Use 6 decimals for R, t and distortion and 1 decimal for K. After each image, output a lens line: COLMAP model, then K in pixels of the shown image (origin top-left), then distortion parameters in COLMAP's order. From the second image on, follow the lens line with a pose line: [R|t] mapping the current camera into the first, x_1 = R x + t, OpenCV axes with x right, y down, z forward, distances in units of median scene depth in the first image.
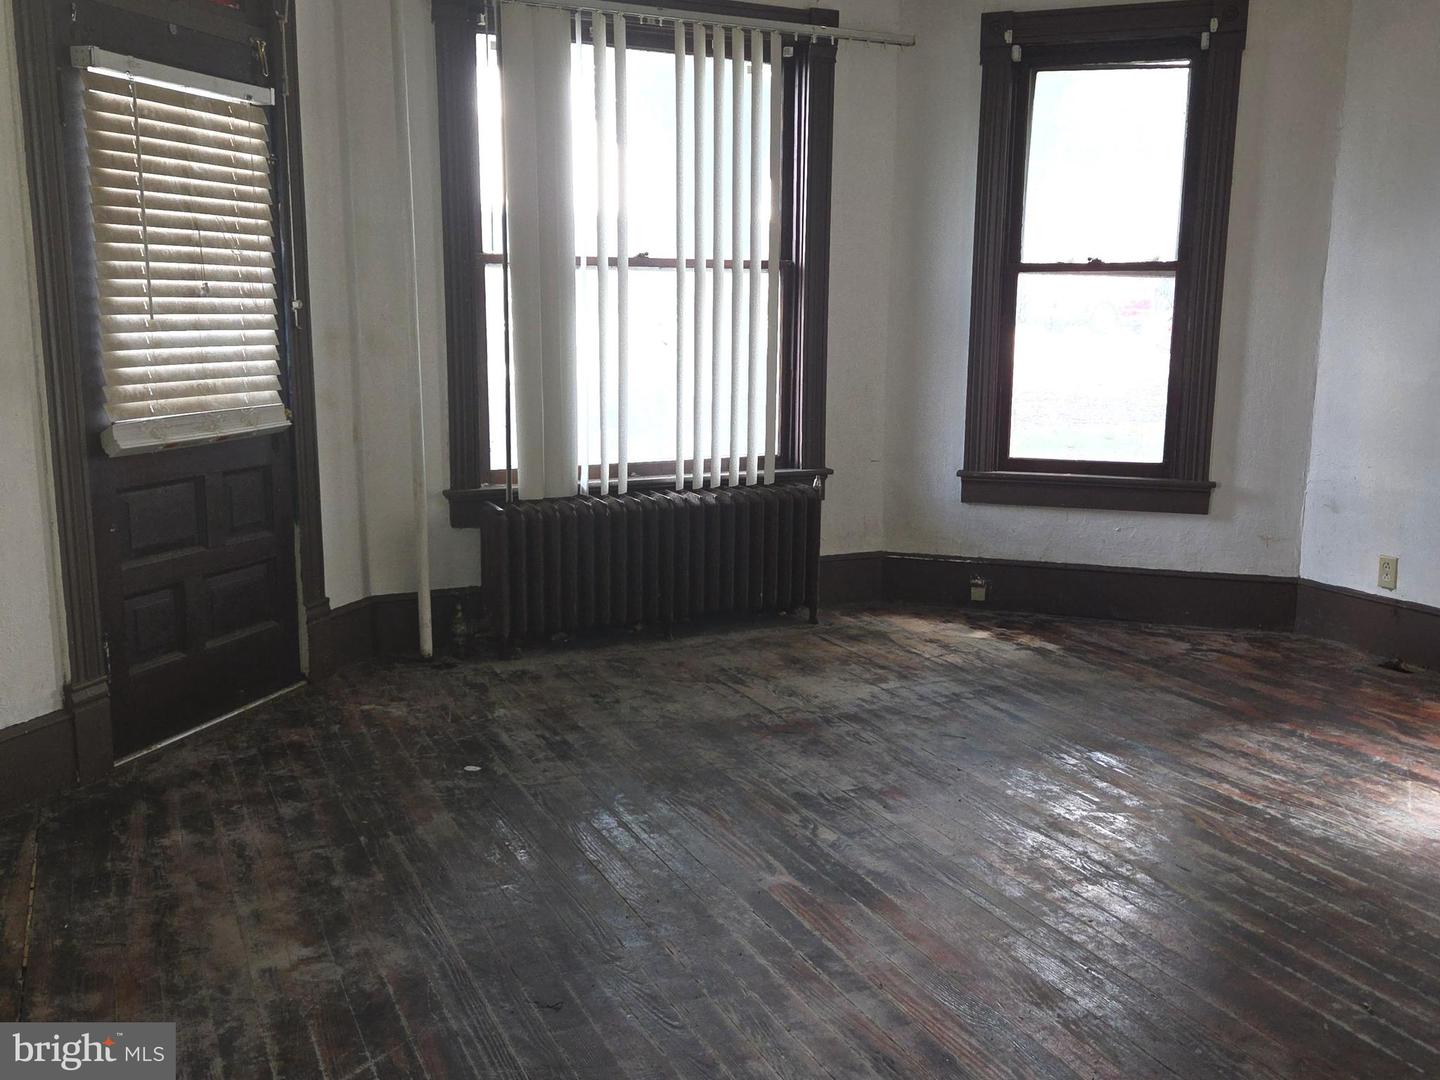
lens RADIAL K [[1283.6, 0, 720.0], [0, 1283.6, 540.0], [0, 0, 1]] dist [0.039121, -0.013497]
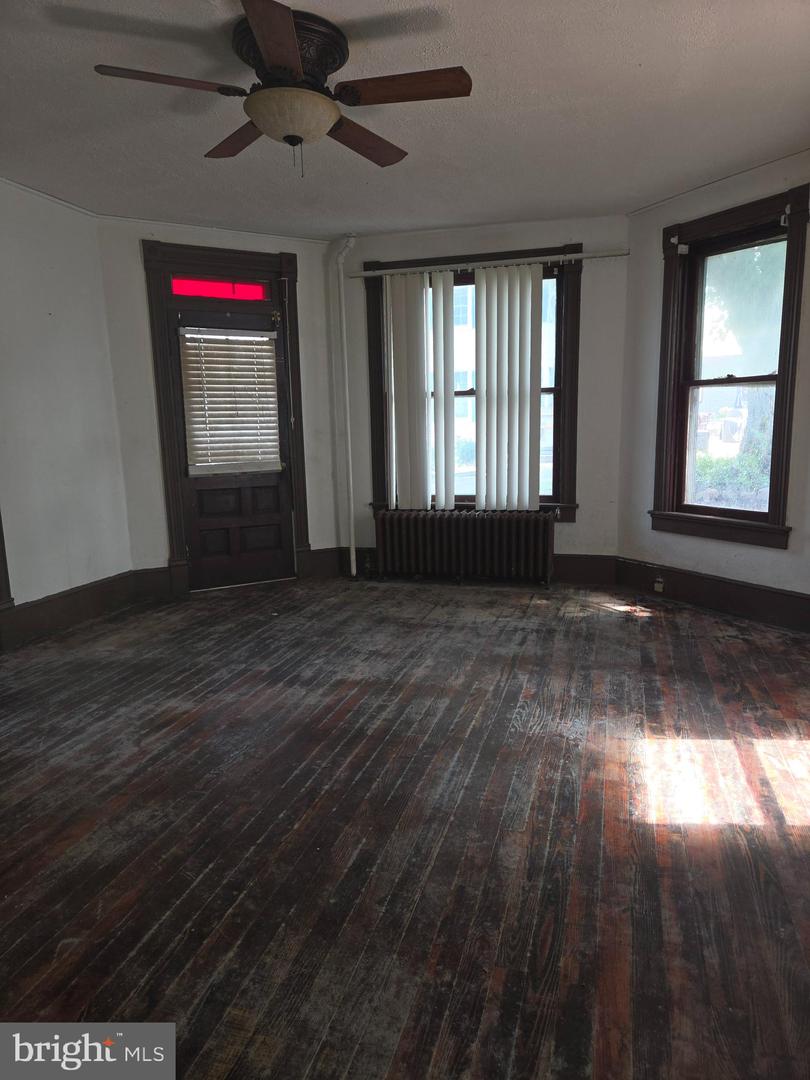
lens RADIAL K [[715.4, 0, 407.5], [0, 715.4, 553.9], [0, 0, 1]] dist [0.042641, -0.002000]
pose [[0.746198, 0.100639, -0.658073, 0.675710], [-0.096416, 0.994423, 0.042750, -0.010054], [0.658705, 0.031549, 0.751739, 0.132565]]
